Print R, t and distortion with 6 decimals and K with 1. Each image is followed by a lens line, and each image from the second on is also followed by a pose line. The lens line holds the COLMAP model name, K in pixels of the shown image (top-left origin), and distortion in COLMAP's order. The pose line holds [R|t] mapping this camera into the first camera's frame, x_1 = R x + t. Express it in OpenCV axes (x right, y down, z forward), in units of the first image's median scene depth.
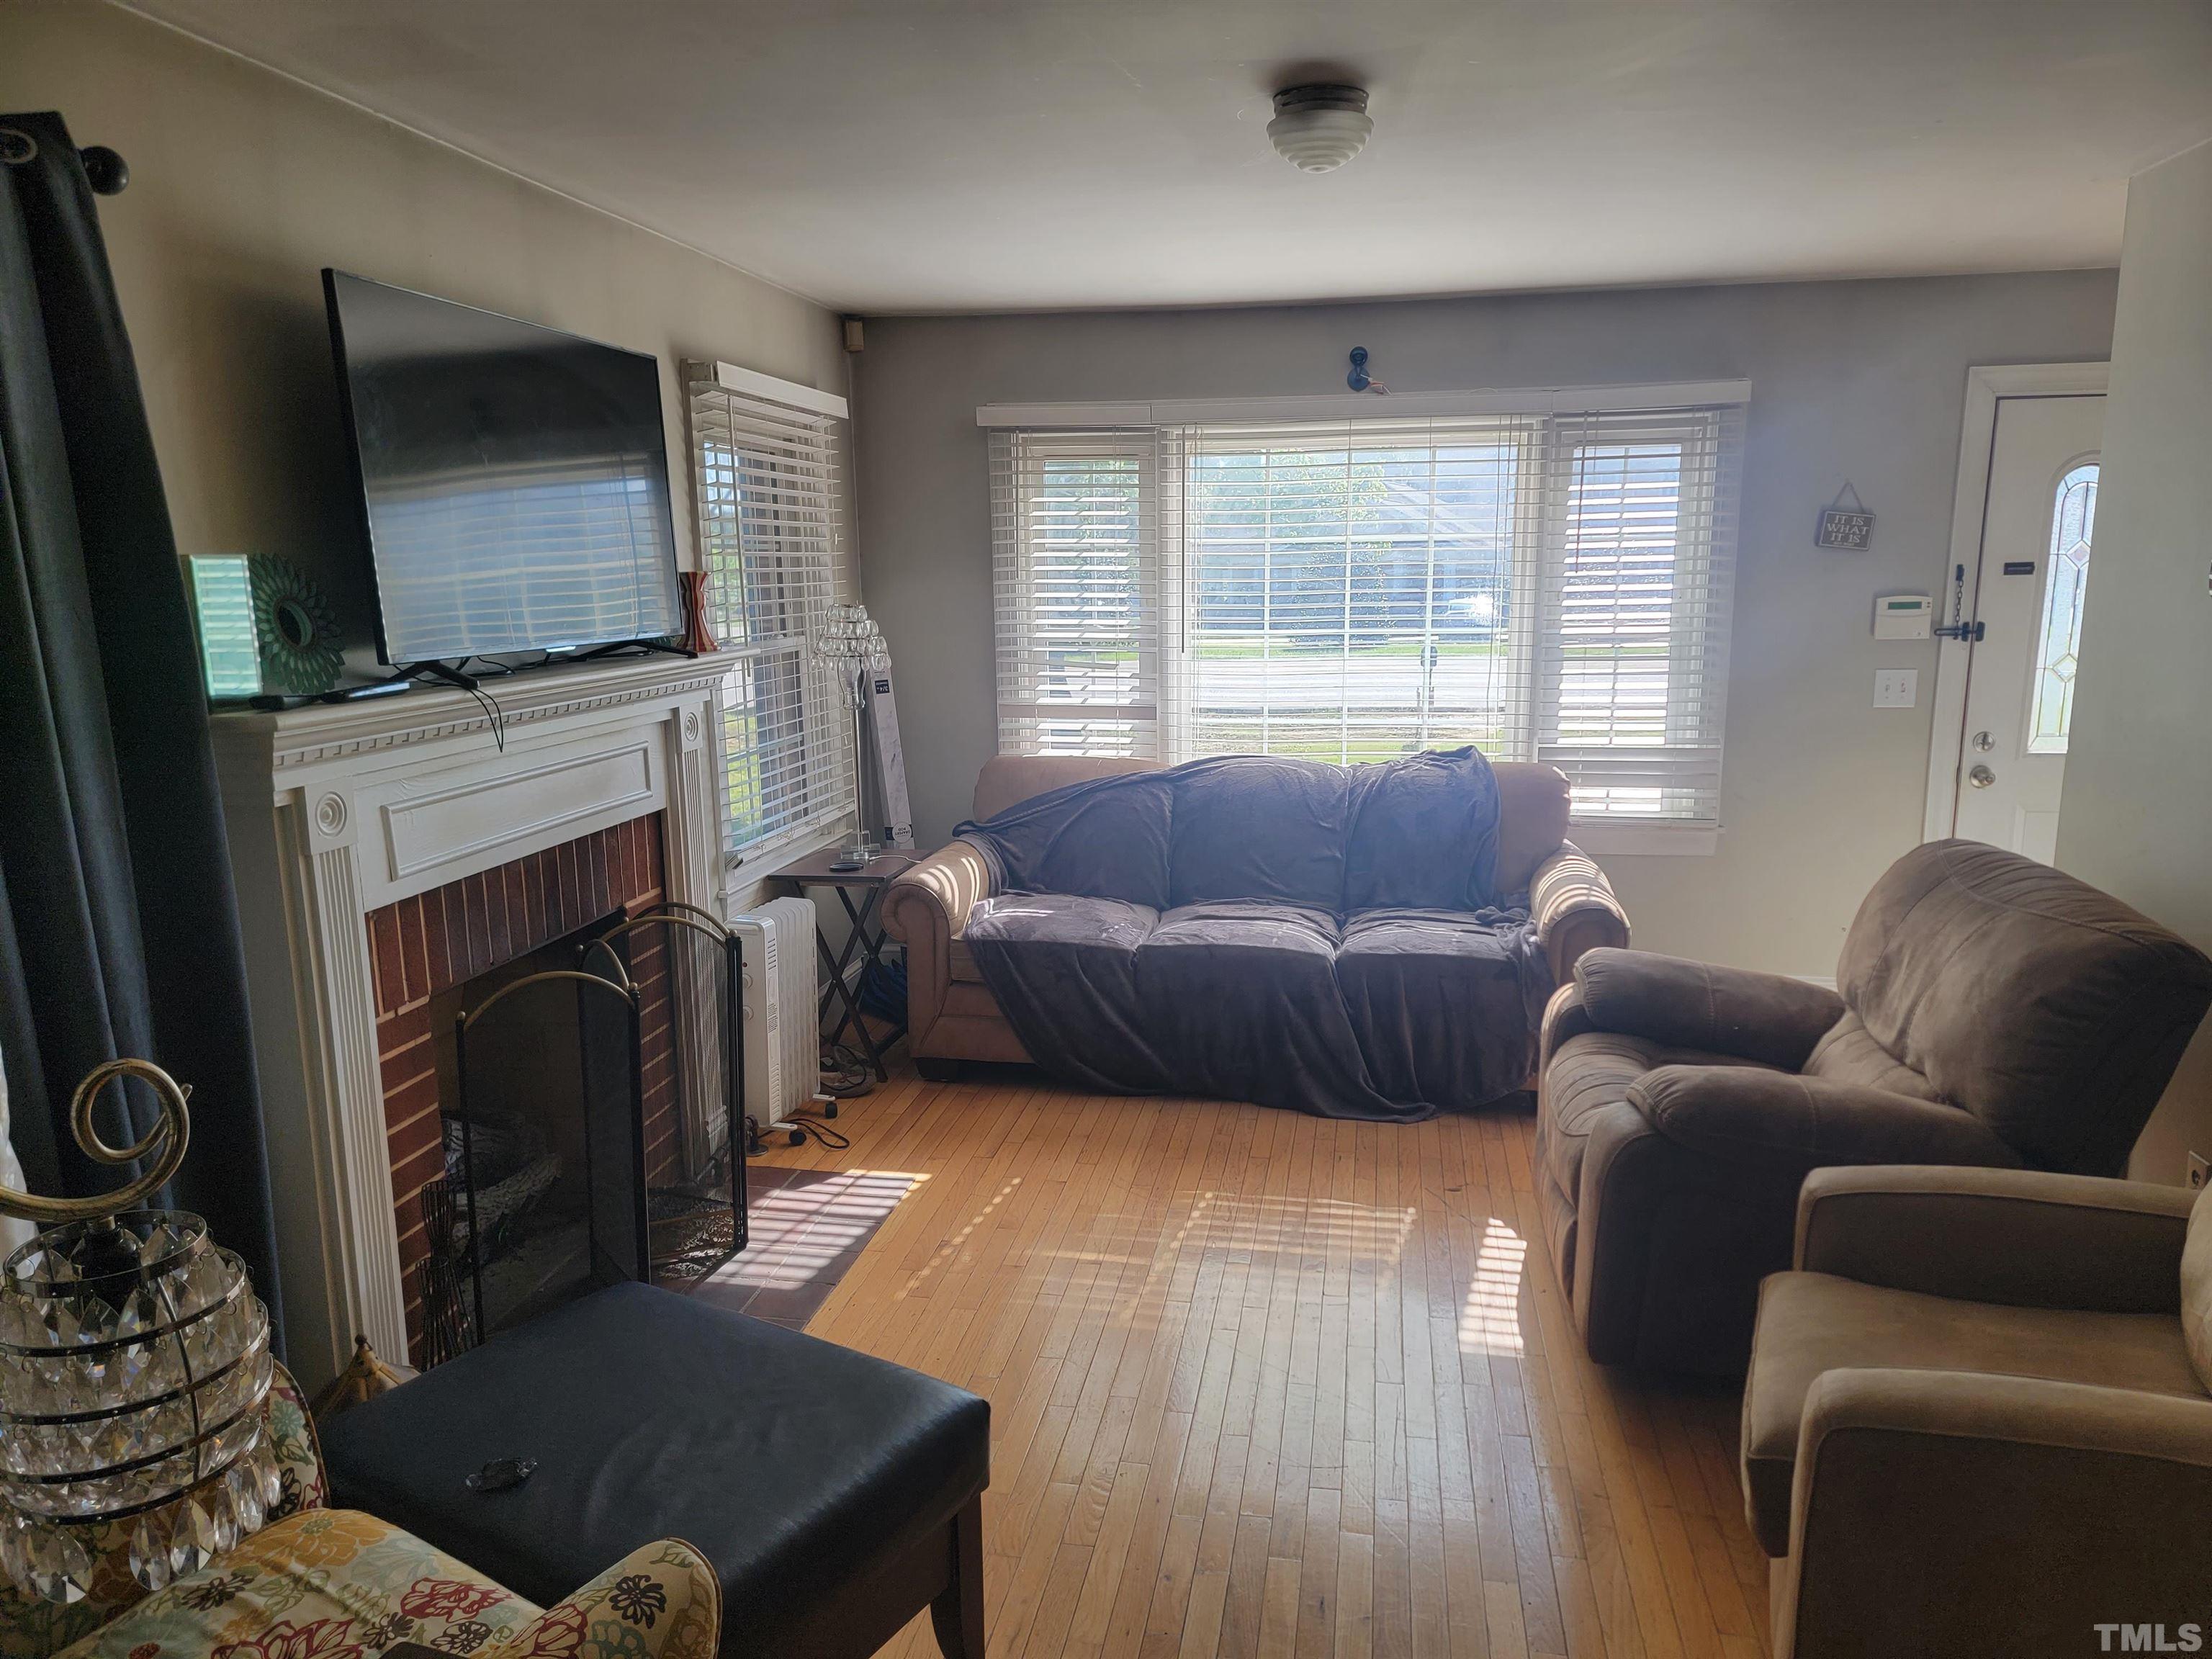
lens RADIAL K [[1528.6, 0, 1113.7], [0, 1528.6, 879.1], [0, 0, 1]] dist [0.040104, -0.024684]
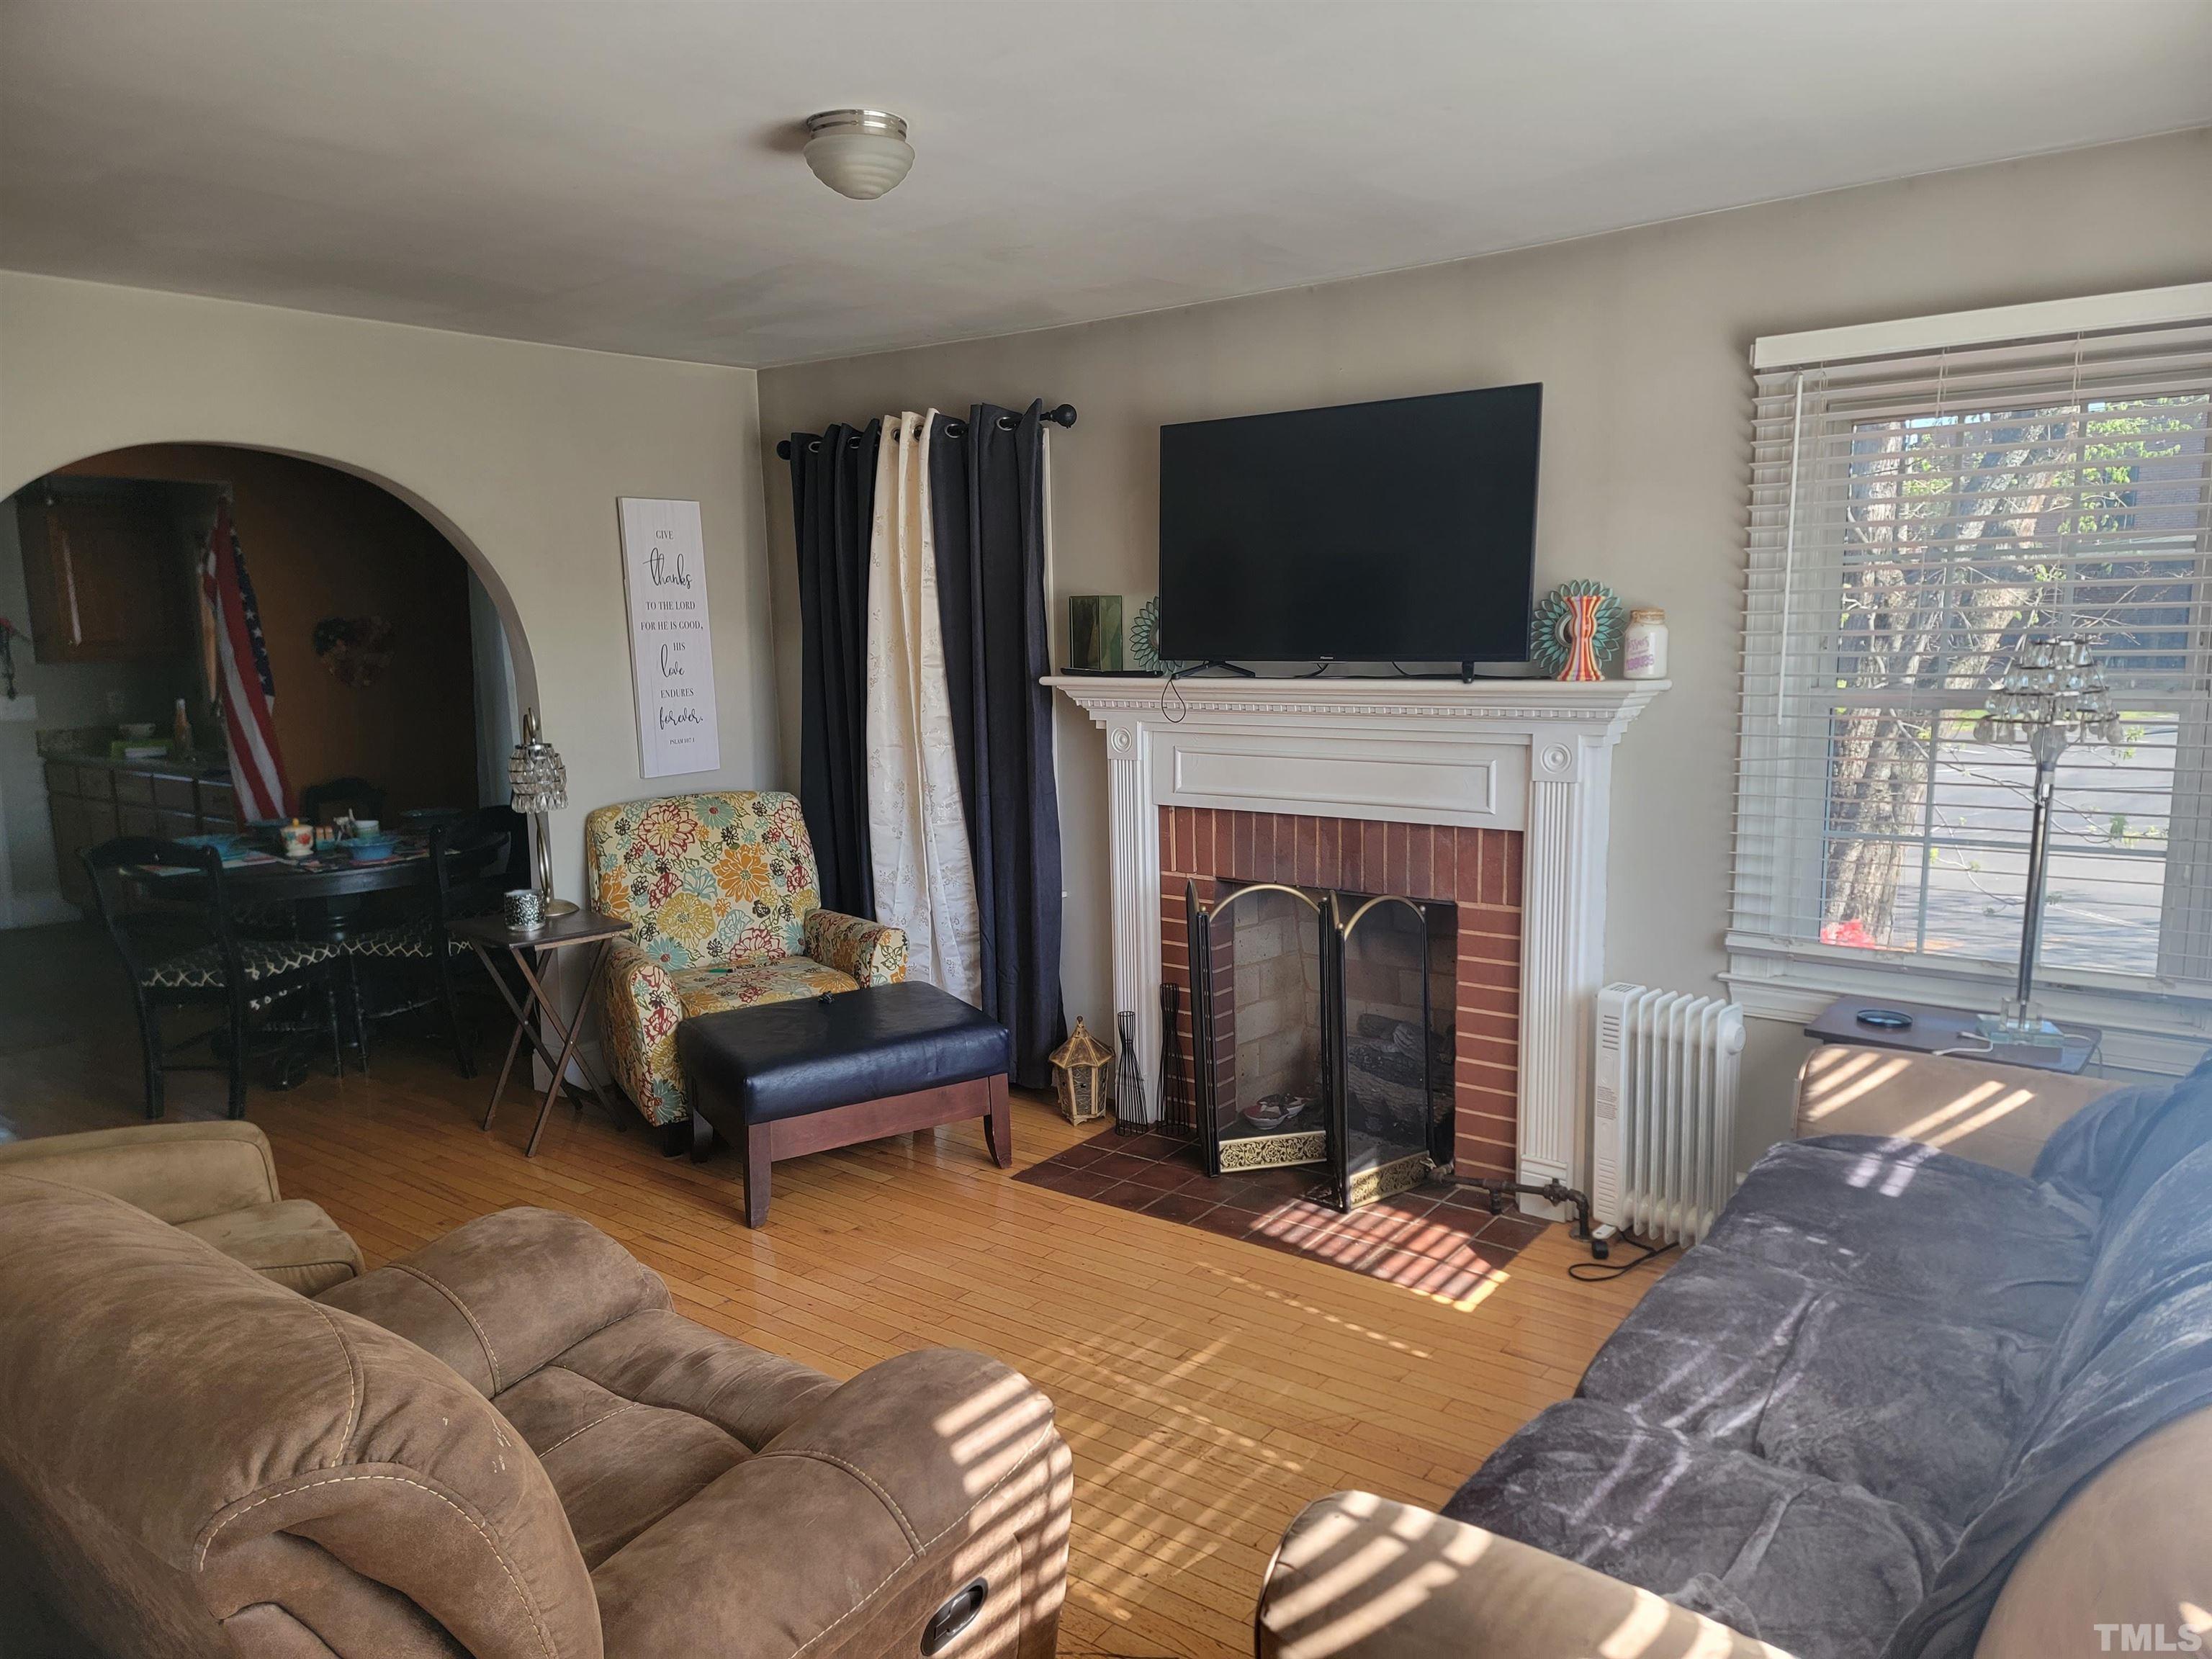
lens RADIAL K [[1528.6, 0, 1113.8], [0, 1528.6, 832.9], [0, 0, 1]] dist [0.040104, -0.024684]
pose [[-0.484225, 0.144785, -0.862881, 0.717752], [-0.150970, 0.957595, 0.245398, -0.254298], [0.861820, 0.249097, -0.441833, 1.235126]]
